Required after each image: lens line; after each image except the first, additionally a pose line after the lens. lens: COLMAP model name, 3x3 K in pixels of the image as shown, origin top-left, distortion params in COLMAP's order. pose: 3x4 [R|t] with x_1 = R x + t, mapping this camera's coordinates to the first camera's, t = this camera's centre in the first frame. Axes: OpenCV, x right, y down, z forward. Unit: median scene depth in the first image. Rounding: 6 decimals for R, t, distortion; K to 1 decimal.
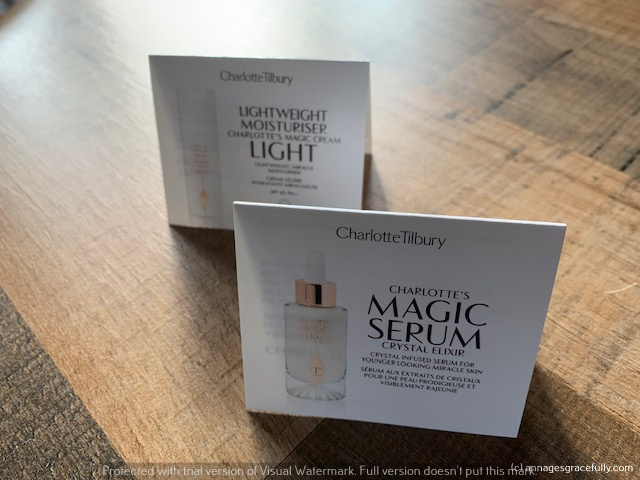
lens RADIAL K [[482.2, 0, 320.0], [0, 482.2, 240.0], [0, 0, 1]] dist [-0.001359, 0.006119]
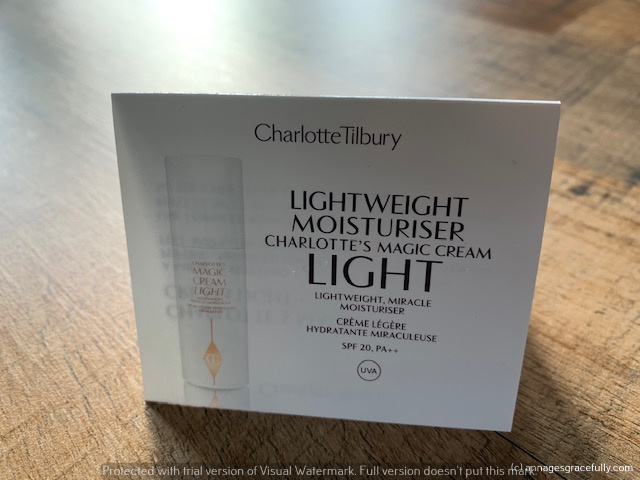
lens RADIAL K [[496.5, 0, 320.0], [0, 496.5, 240.0], [0, 0, 1]] dist [-0.040215, 0.013623]
pose [[0.998637, -0.017974, 0.048993, -0.153910], [0.023526, 0.993063, -0.115205, -0.154528], [-0.046582, 0.116201, 0.992133, 0.457765]]
